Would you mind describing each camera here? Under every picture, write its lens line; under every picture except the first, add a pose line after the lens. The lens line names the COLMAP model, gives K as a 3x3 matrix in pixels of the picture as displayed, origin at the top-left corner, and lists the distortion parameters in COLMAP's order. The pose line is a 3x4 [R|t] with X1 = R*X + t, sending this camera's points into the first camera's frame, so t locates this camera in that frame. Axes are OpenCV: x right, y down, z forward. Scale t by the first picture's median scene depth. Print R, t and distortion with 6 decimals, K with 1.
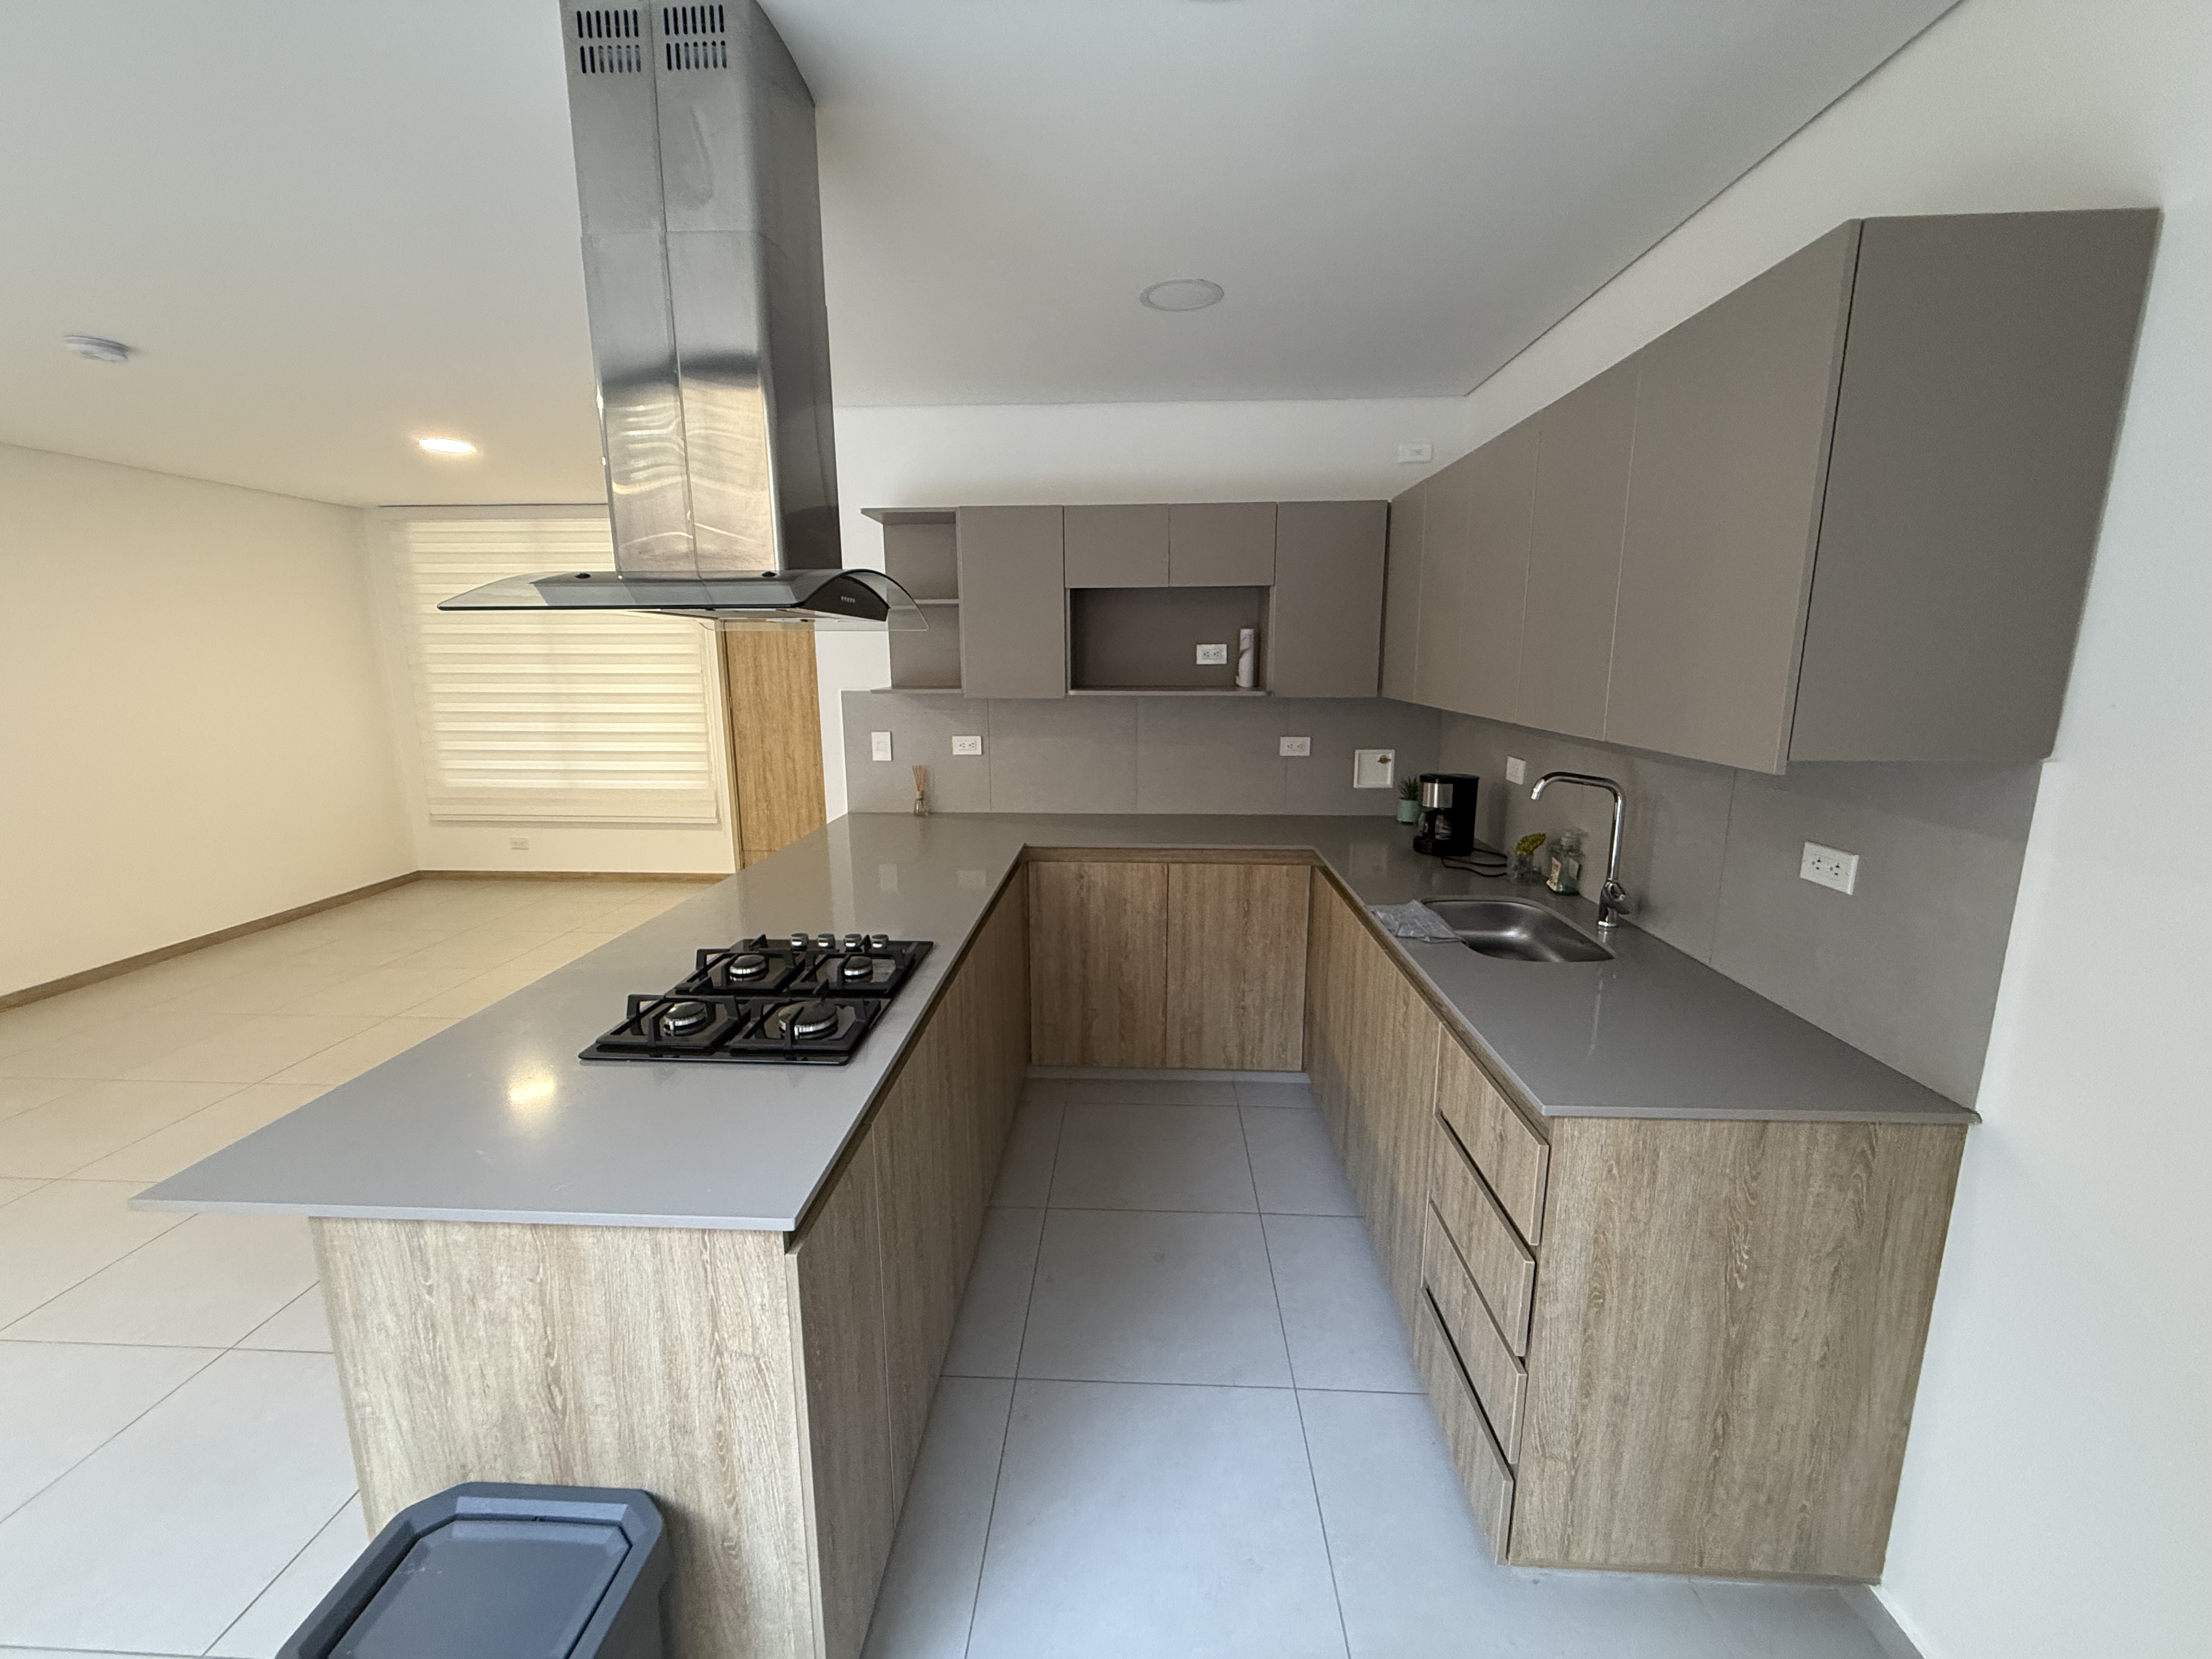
lens RADIAL K [[884.4, 0, 1101.1], [0, 884.4, 823.8], [0, 0, 1]] dist [-0.000581, 0.000297]
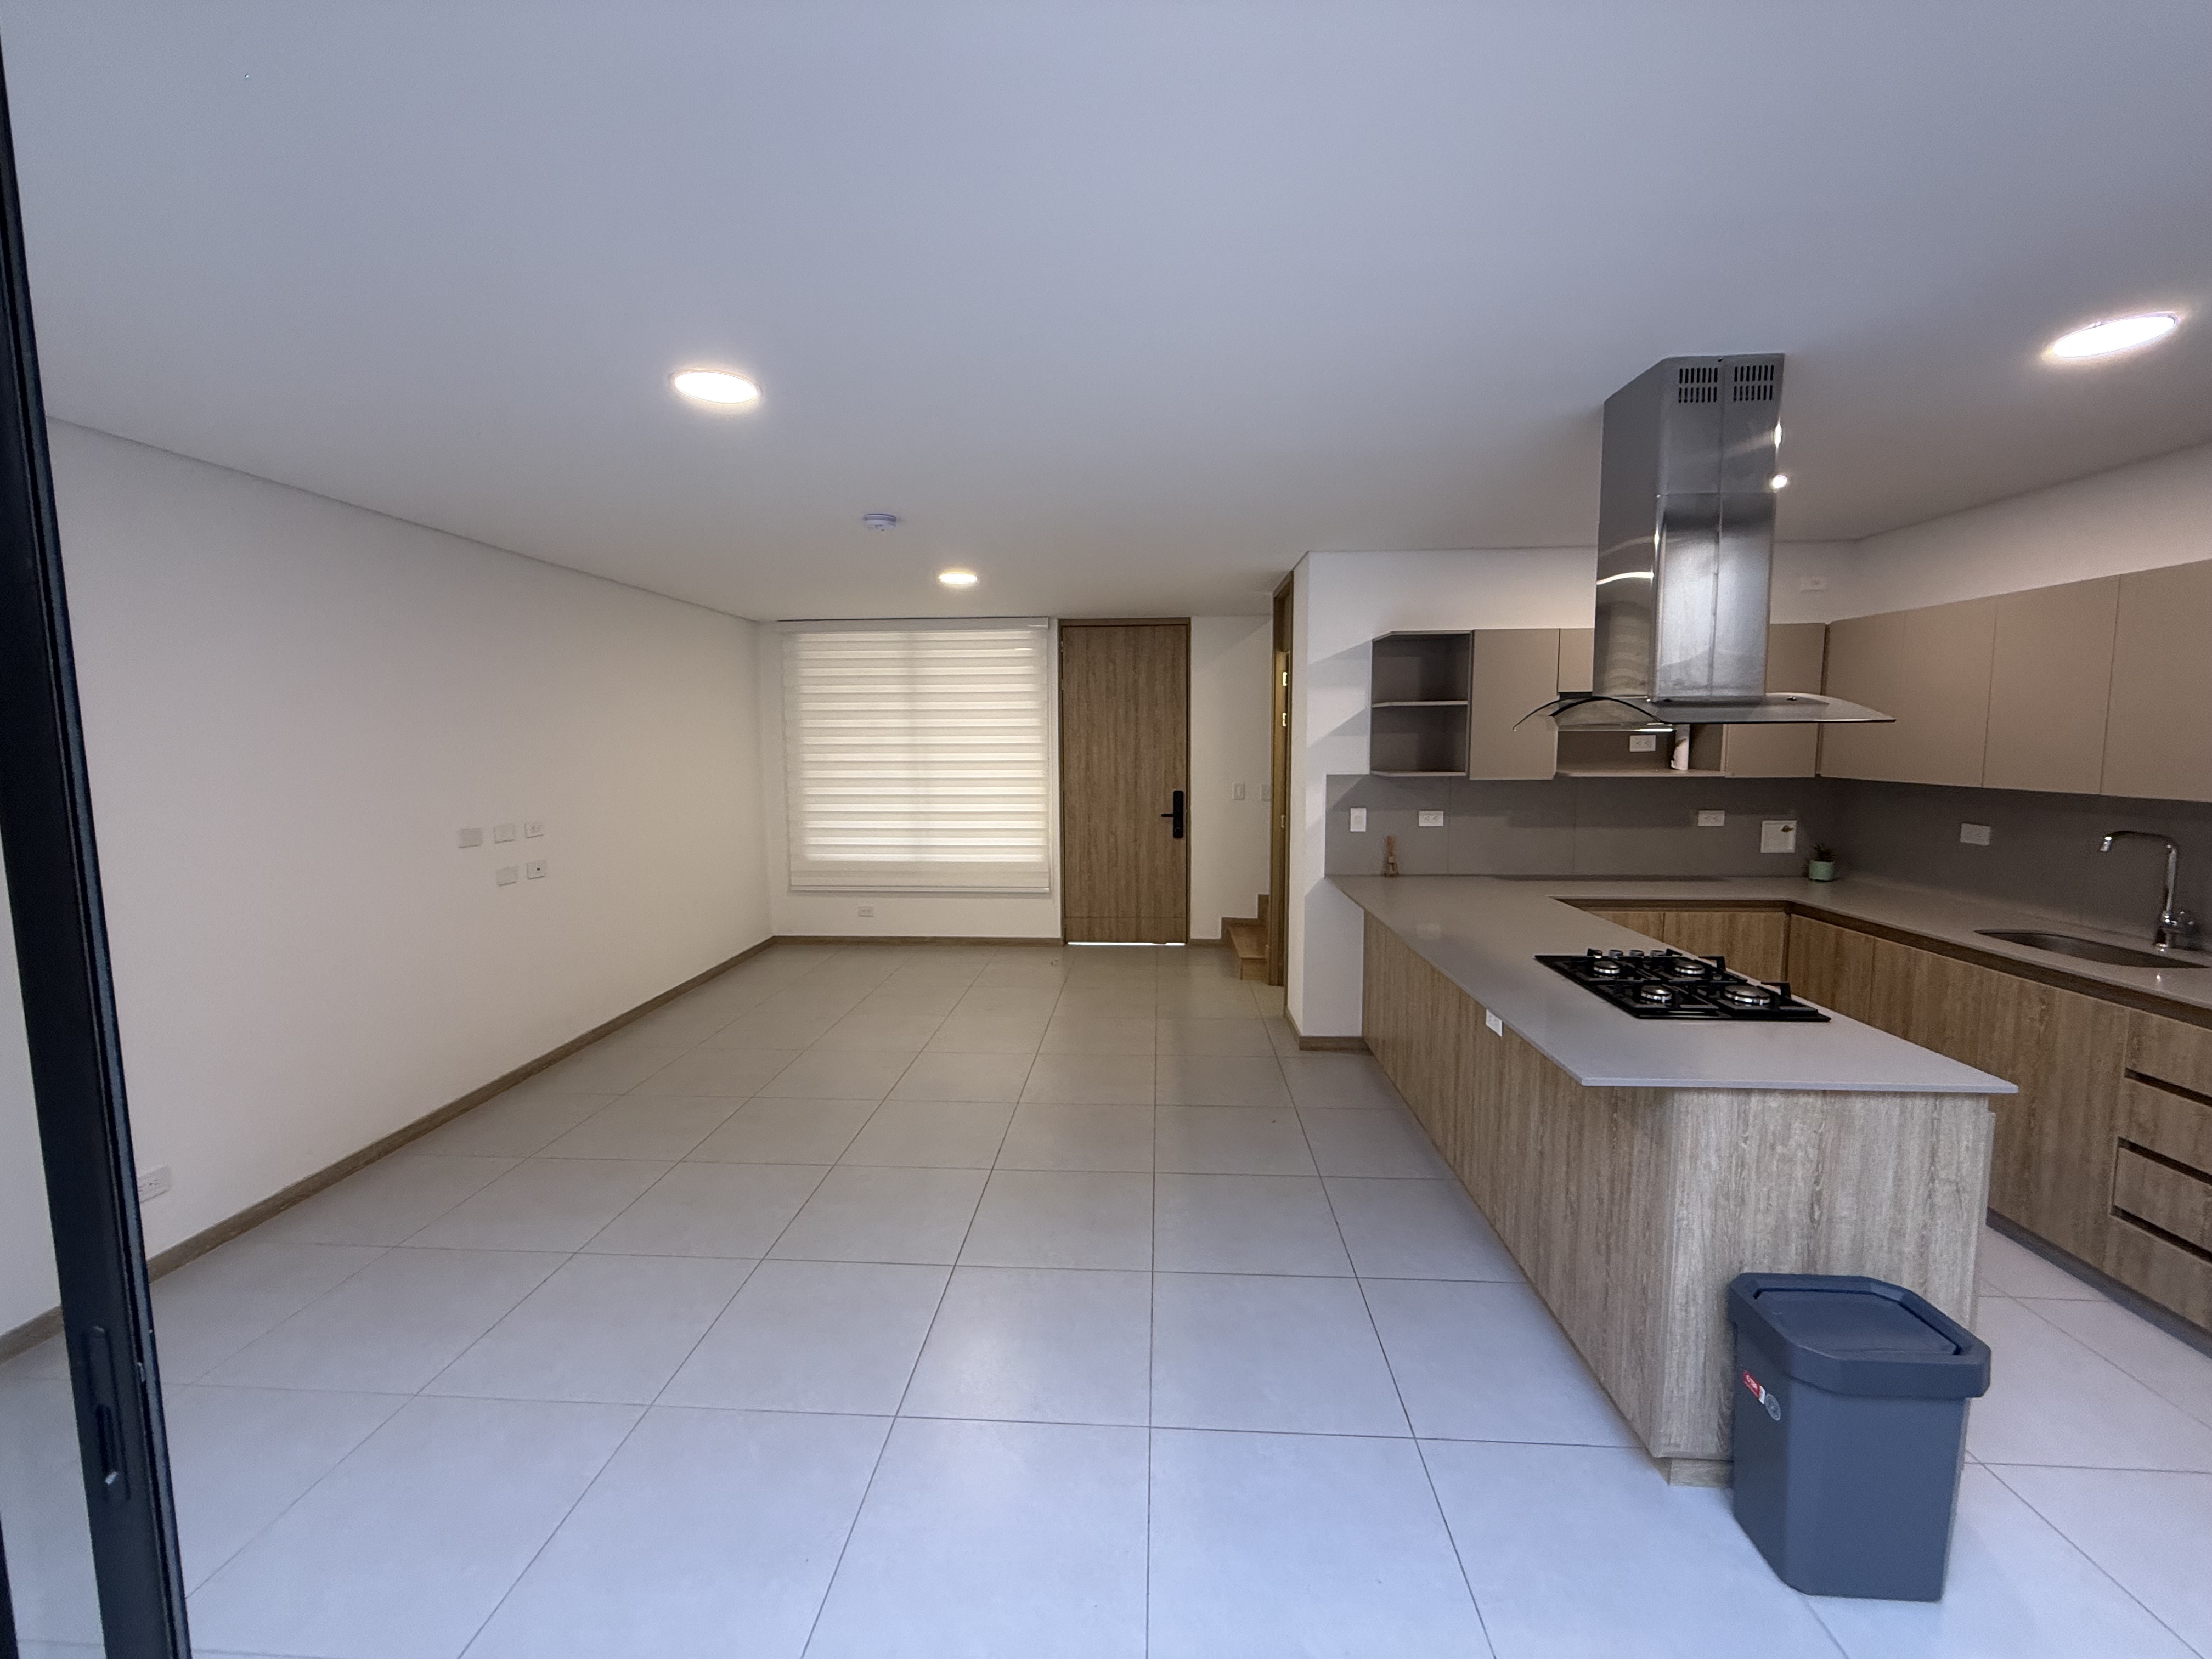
lens RADIAL K [[884.4, 0, 1101.1], [0, 884.4, 823.8], [0, 0, 1]] dist [-0.000581, 0.000297]
pose [[0.999881, -0.003956, -0.014921, -1.509827], [0.002532, 0.995547, -0.094232, 0.080041], [0.015227, 0.094183, 0.995438, -0.538763]]
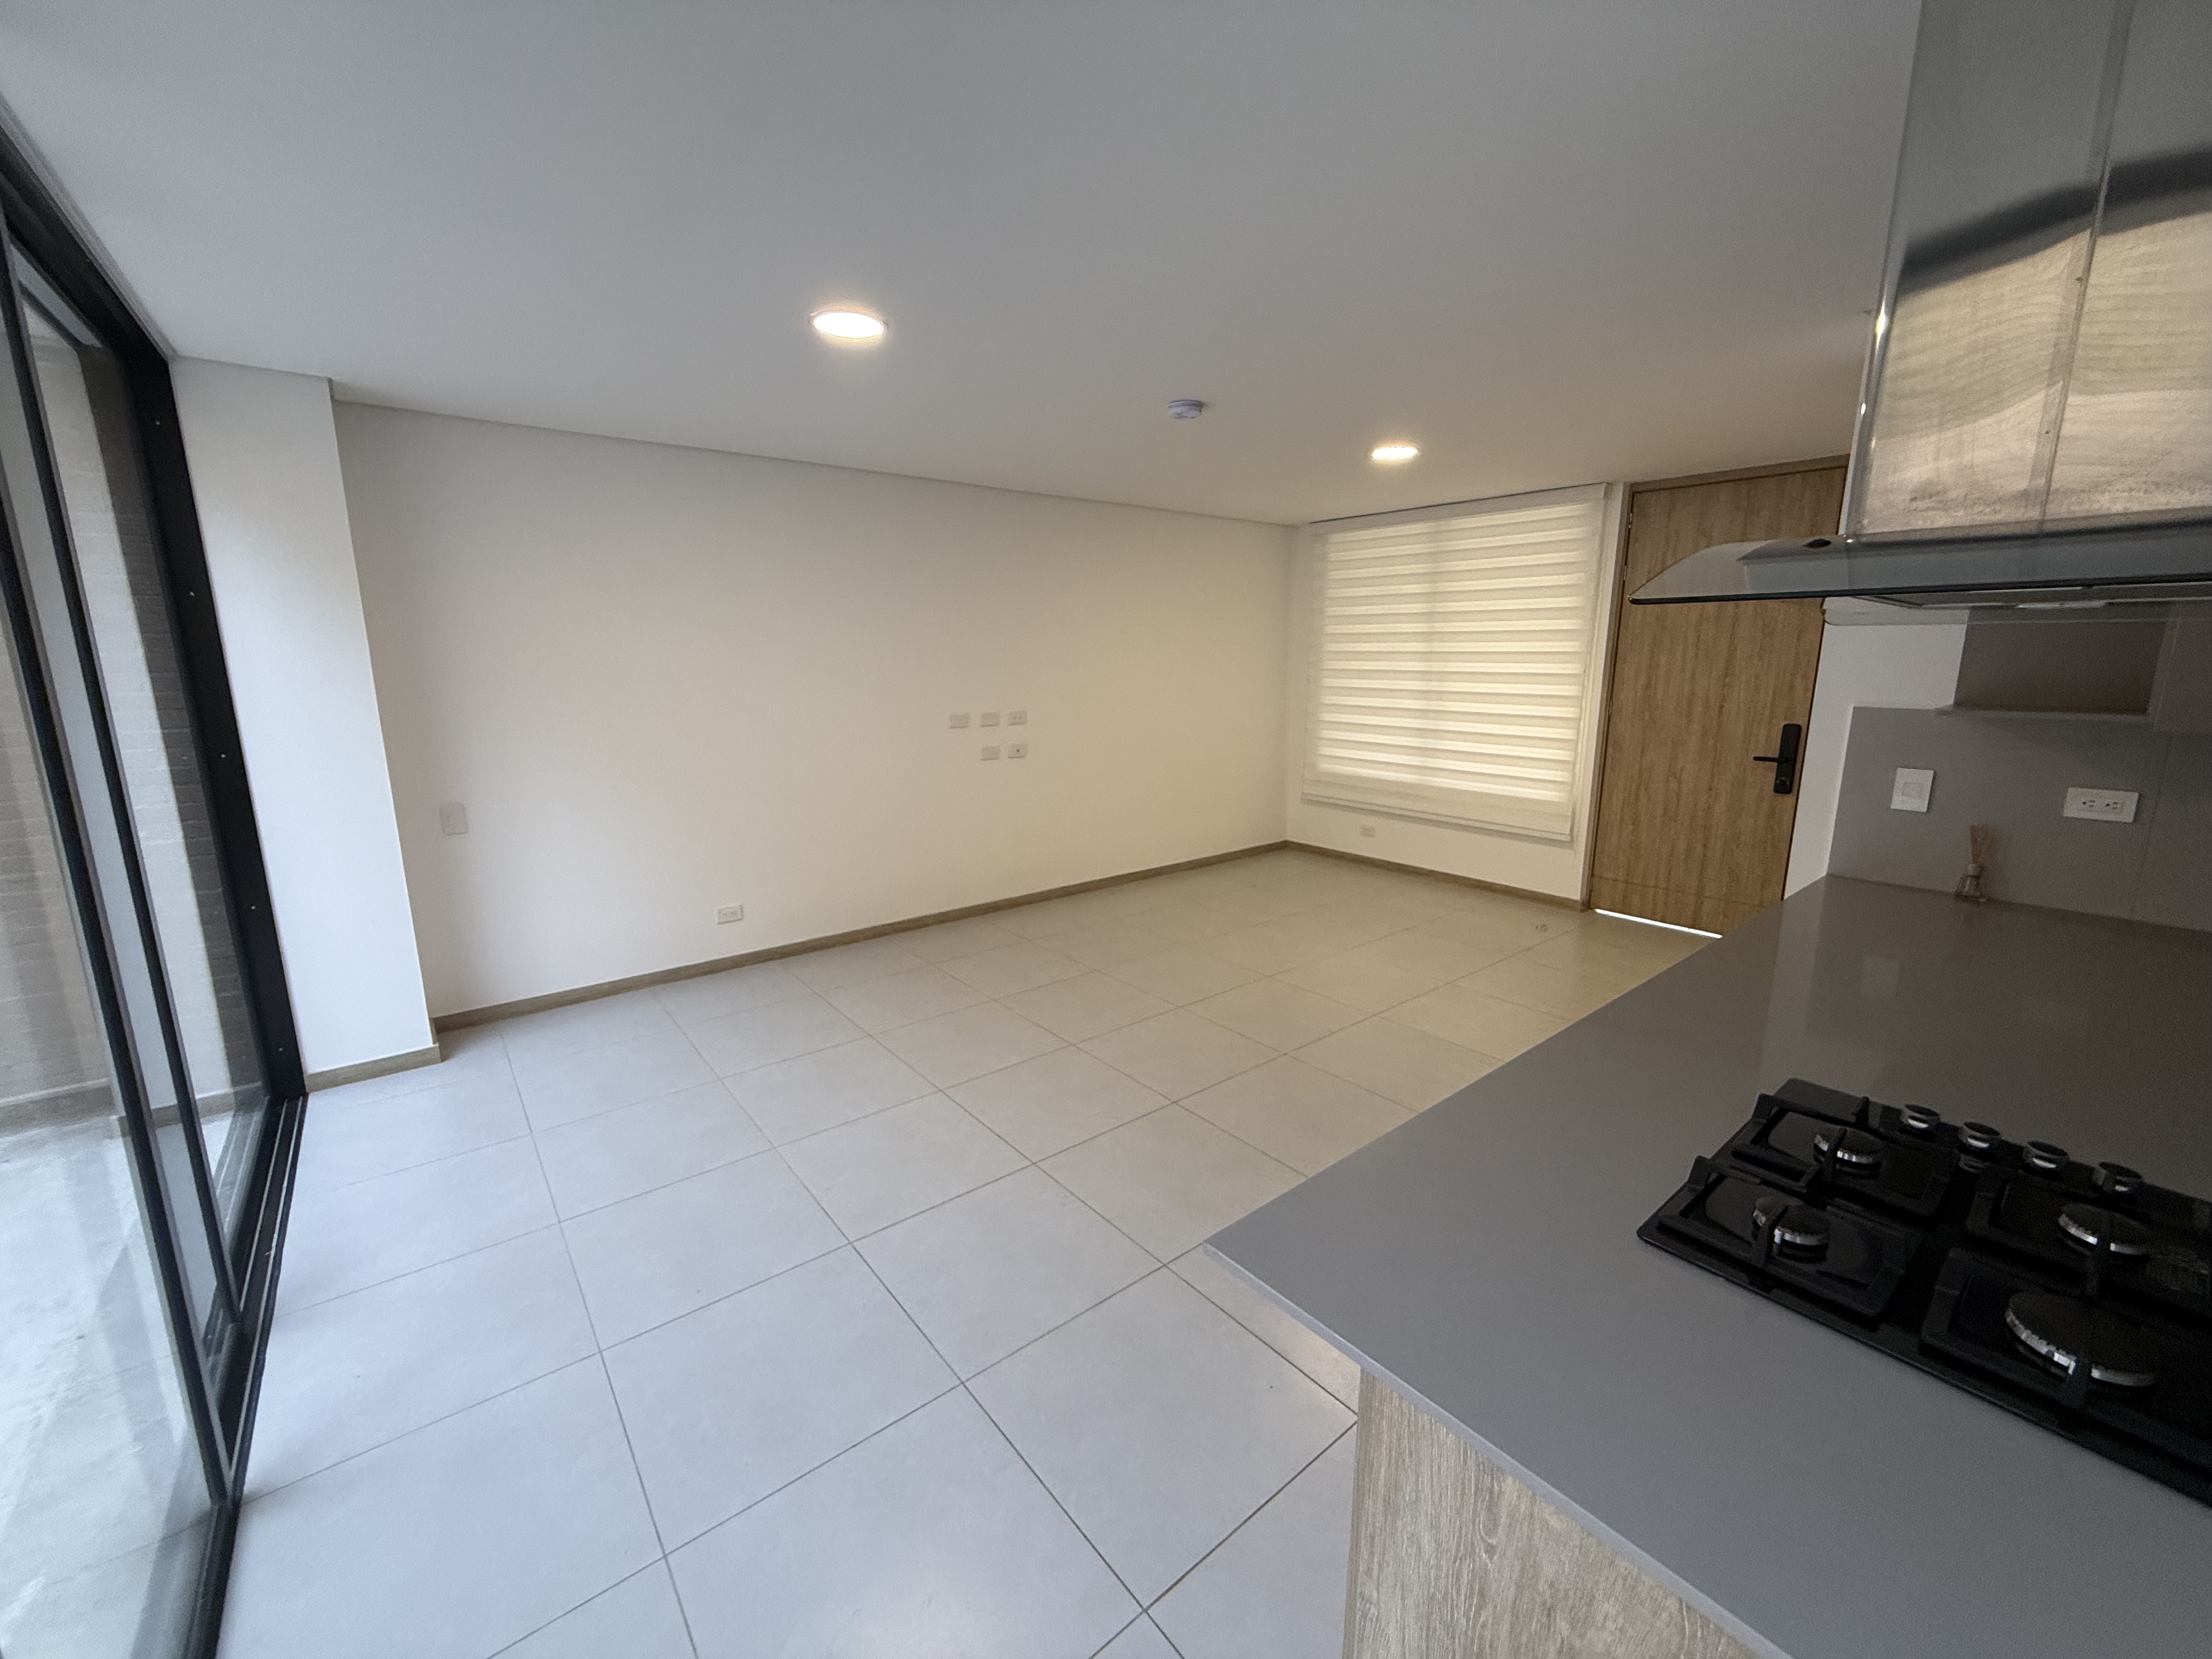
lens RADIAL K [[884.4, 0, 1101.1], [0, 884.4, 823.8], [0, 0, 1]] dist [-0.000581, 0.000297]
pose [[0.665555, 0.143298, -0.732463, -0.416300], [-0.139705, 0.987968, 0.066341, -0.048536], [0.733157, 0.058175, 0.677567, 0.192902]]
